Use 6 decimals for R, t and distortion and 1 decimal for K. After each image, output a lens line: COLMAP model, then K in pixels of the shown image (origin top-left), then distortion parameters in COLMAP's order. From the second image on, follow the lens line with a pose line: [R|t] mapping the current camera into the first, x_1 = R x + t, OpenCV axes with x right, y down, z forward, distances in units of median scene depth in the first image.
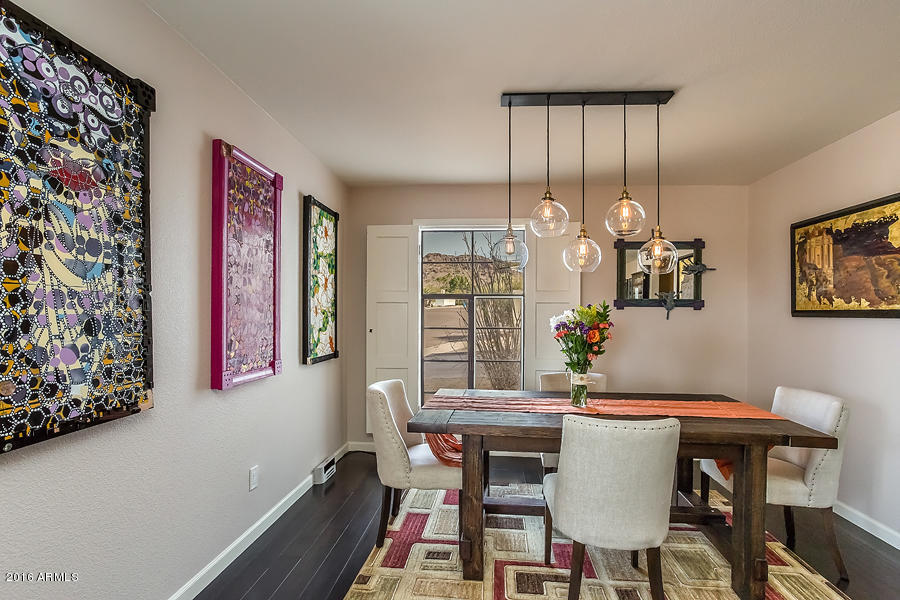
lens RADIAL K [[444.8, 0, 450.9], [0, 444.8, 305.1], [0, 0, 1]] dist [-0.002364, -0.000058]
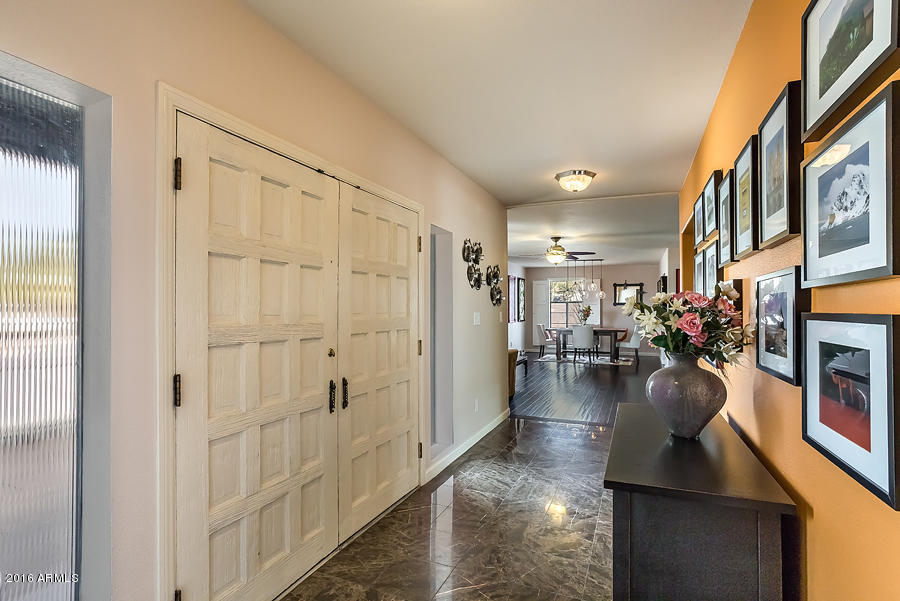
lens RADIAL K [[444.8, 0, 450.5], [0, 444.8, 305.2], [0, 0, 1]] dist [-0.002364, -0.000058]
pose [[0.952066, -0.013668, -0.305586, 0.258274], [0.013052, 0.999907, -0.004057, 0.001286], [0.305613, -0.000126, 0.952156, -2.576841]]
